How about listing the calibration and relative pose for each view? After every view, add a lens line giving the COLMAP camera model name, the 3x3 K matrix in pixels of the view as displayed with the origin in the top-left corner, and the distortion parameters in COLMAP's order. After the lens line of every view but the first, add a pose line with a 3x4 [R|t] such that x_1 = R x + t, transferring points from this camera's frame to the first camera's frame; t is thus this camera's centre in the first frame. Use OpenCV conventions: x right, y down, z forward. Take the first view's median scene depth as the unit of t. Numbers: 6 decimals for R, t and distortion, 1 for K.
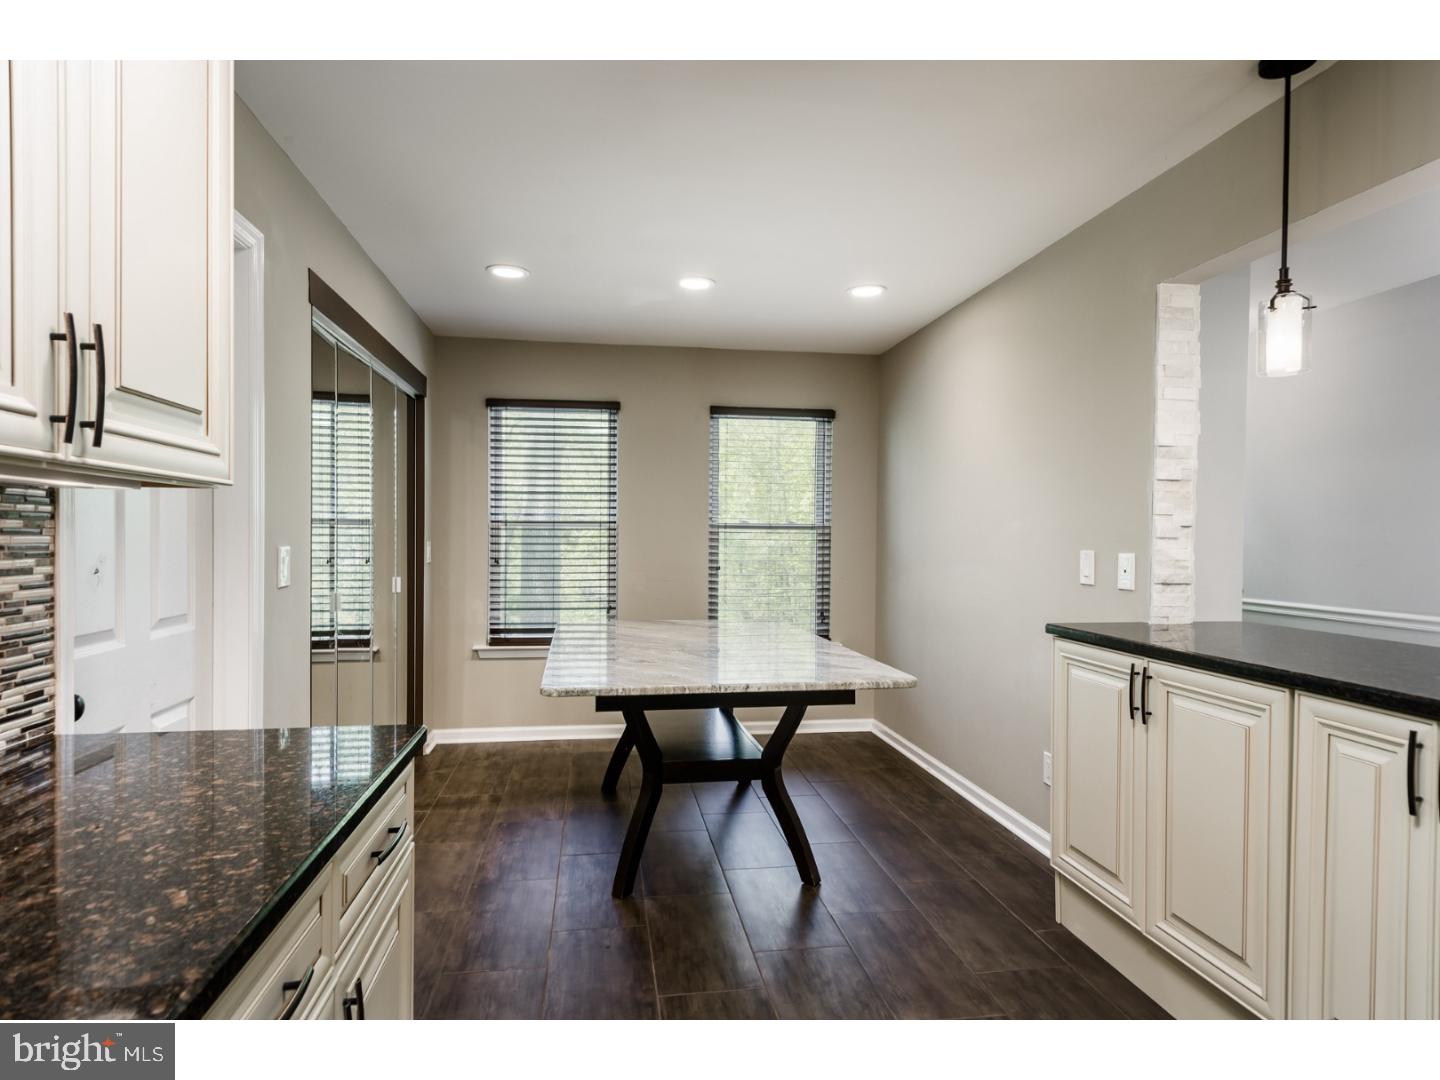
lens RADIAL K [[795.7, 0, 671.4], [0, 795.7, 545.5], [0, 0, 1]] dist [0.034003, -0.004159]
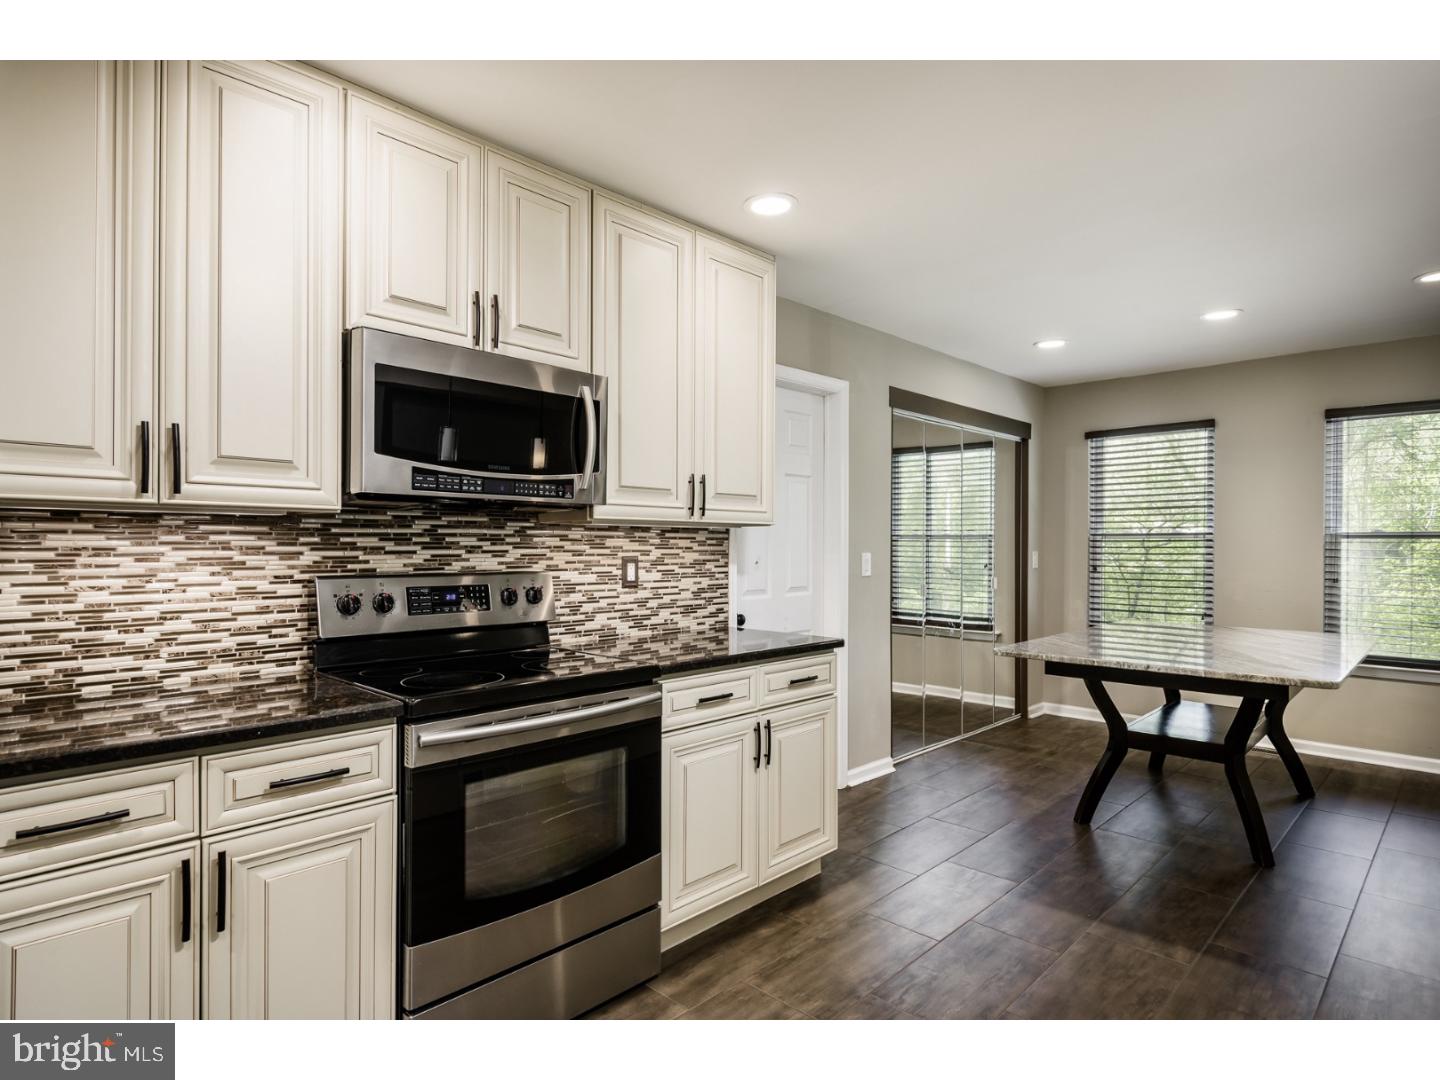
lens RADIAL K [[795.7, 0, 718.9], [0, 795.7, 549.0], [0, 0, 1]] dist [0.034003, -0.004159]
pose [[0.611458, -0.001537, -0.791275, 0.411979], [-0.008095, 0.999934, -0.008197, 0.005456], [0.791235, 0.011417, 0.611405, -0.183140]]
